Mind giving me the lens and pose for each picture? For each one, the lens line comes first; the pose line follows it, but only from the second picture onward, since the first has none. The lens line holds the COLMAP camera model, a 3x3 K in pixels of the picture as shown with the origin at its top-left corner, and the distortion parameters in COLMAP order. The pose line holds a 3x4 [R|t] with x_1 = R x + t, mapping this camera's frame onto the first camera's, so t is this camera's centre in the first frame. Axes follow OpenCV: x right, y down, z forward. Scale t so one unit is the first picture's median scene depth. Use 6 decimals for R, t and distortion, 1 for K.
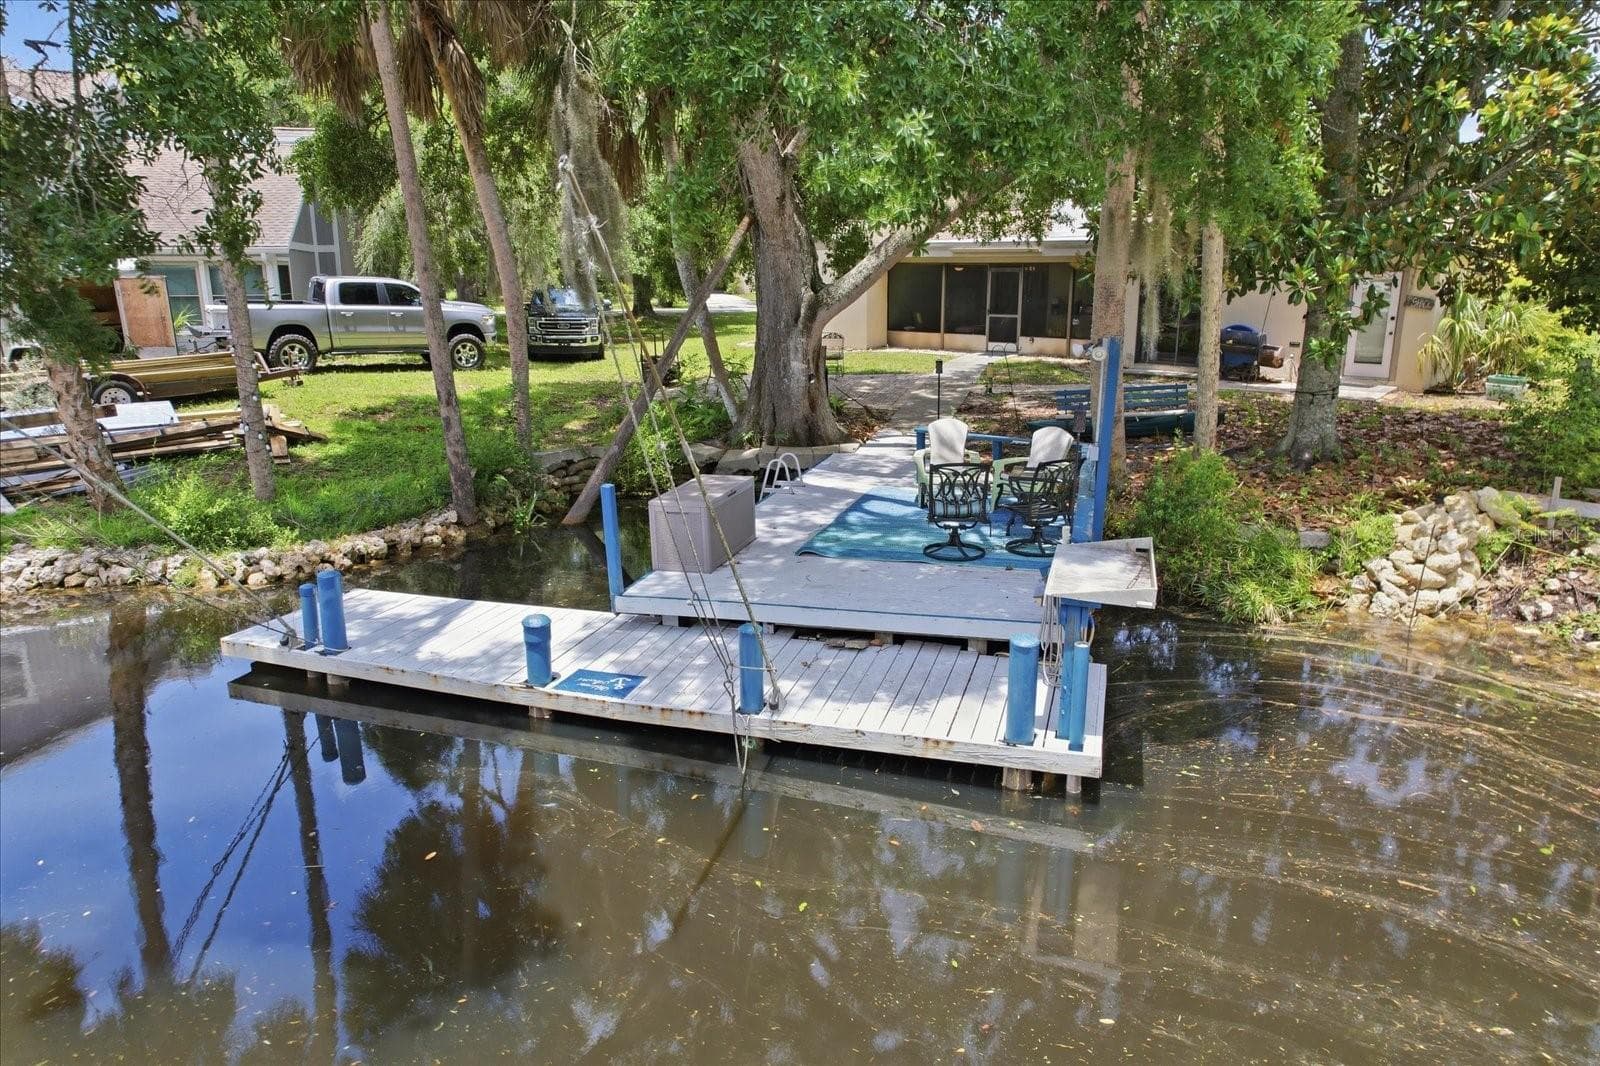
lens RADIAL K [[1018.5, 0, 805.7], [0, 1018.5, 533.6], [0, 0, 1]] dist [-0.054436, 0.034193]
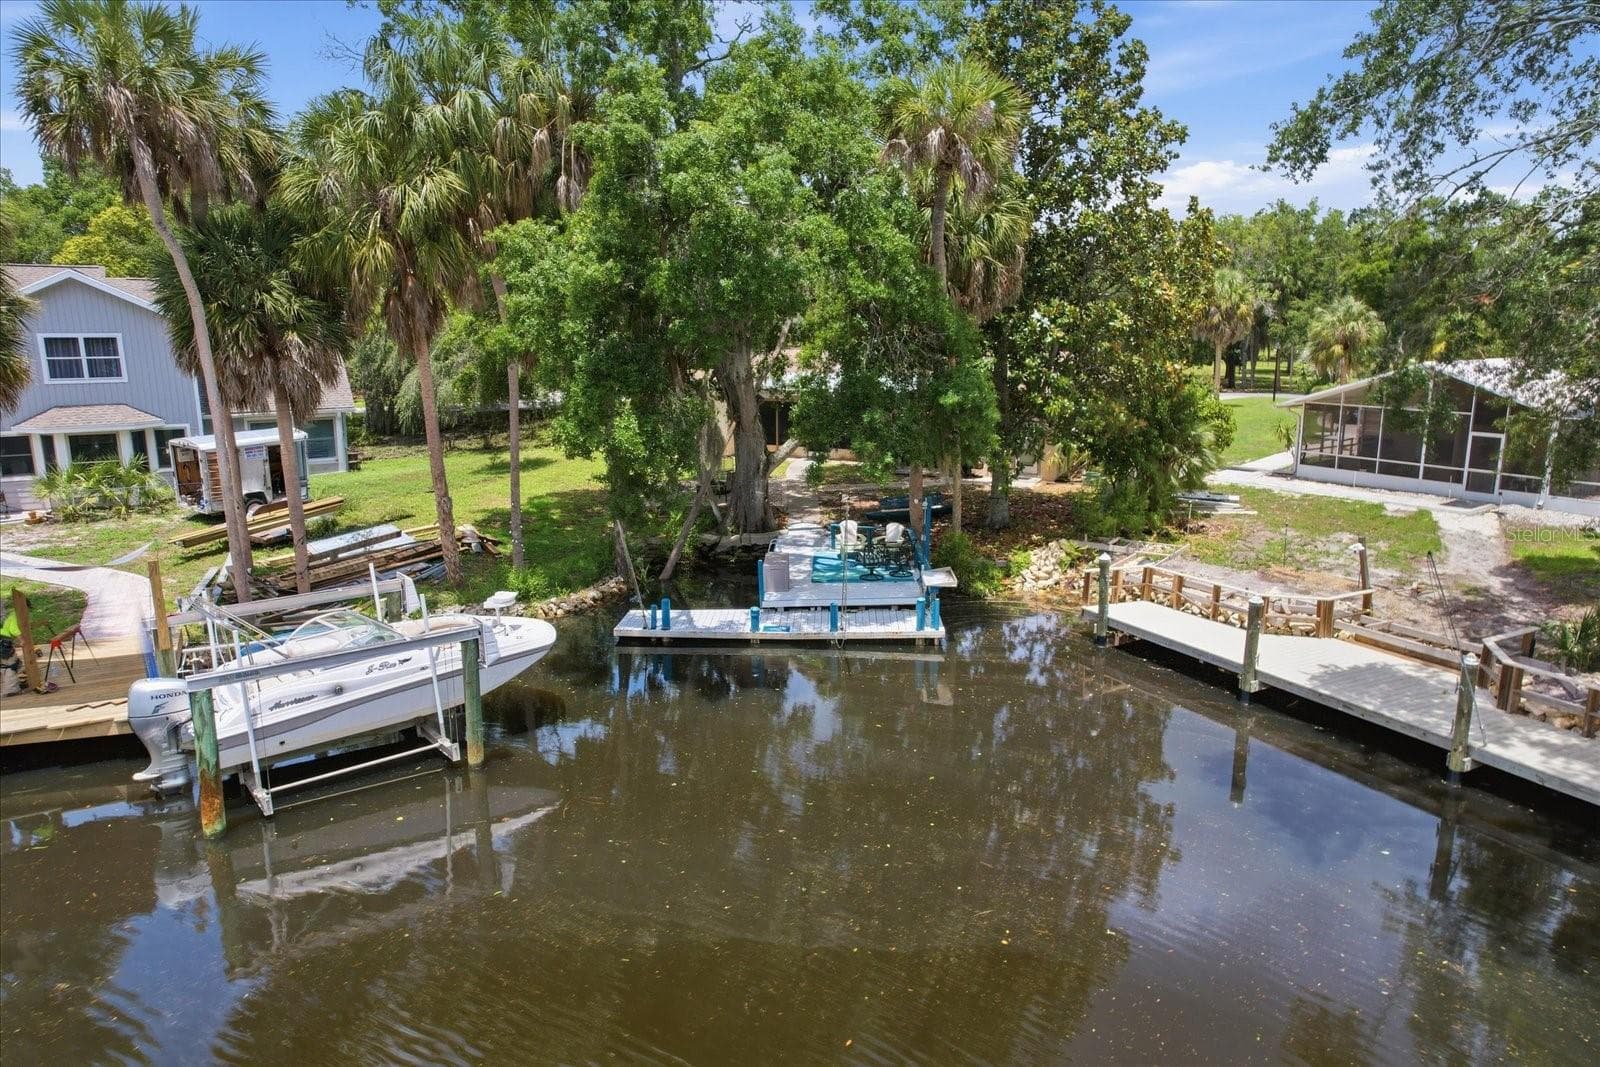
lens RADIAL K [[1018.5, 0, 793.6], [0, 1018.5, 541.0], [0, 0, 1]] dist [-0.054436, 0.034193]
pose [[0.966753, -0.056984, 0.249284, -0.600357], [0.066123, 0.997406, -0.028434, -0.012054], [-0.247017, 0.043972, 0.968013, -1.277605]]
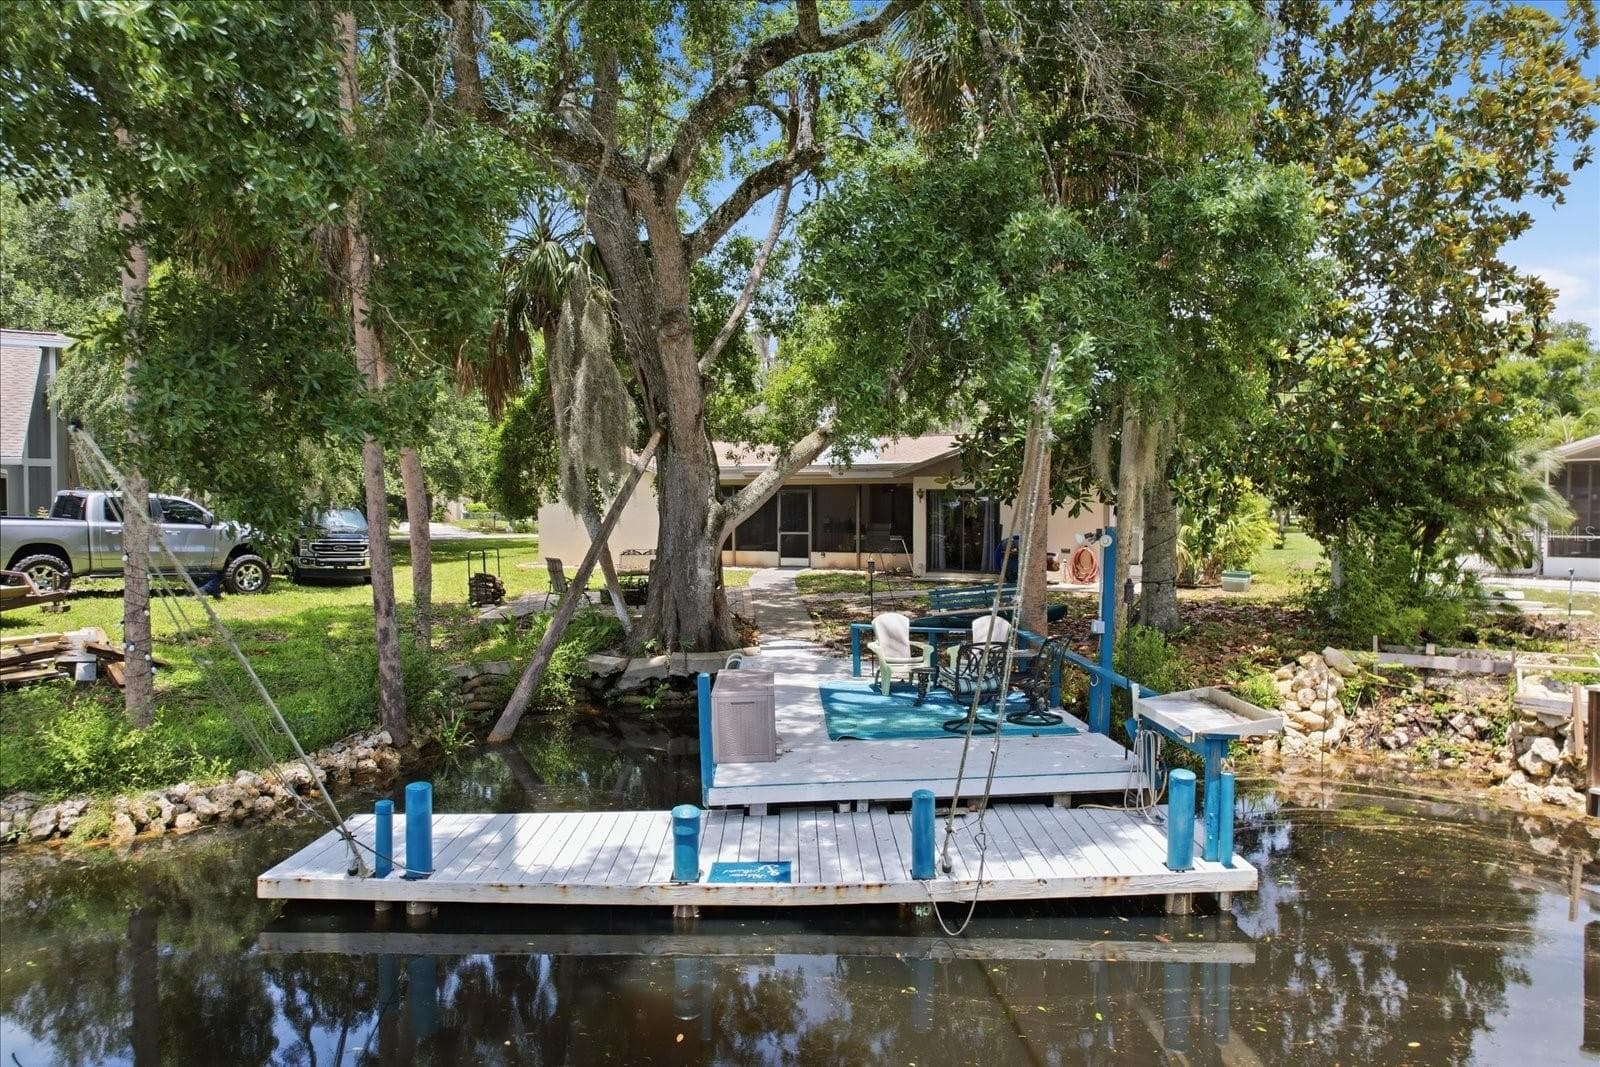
lens RADIAL K [[1018.5, 0, 810.1], [0, 1018.5, 539.7], [0, 0, 1]] dist [-0.054436, 0.034193]
pose [[0.948148, -0.008966, 0.317703, -0.315178], [0.077137, 0.976207, -0.202655, 0.025812], [-0.308327, 0.216654, 0.926281, 0.007181]]
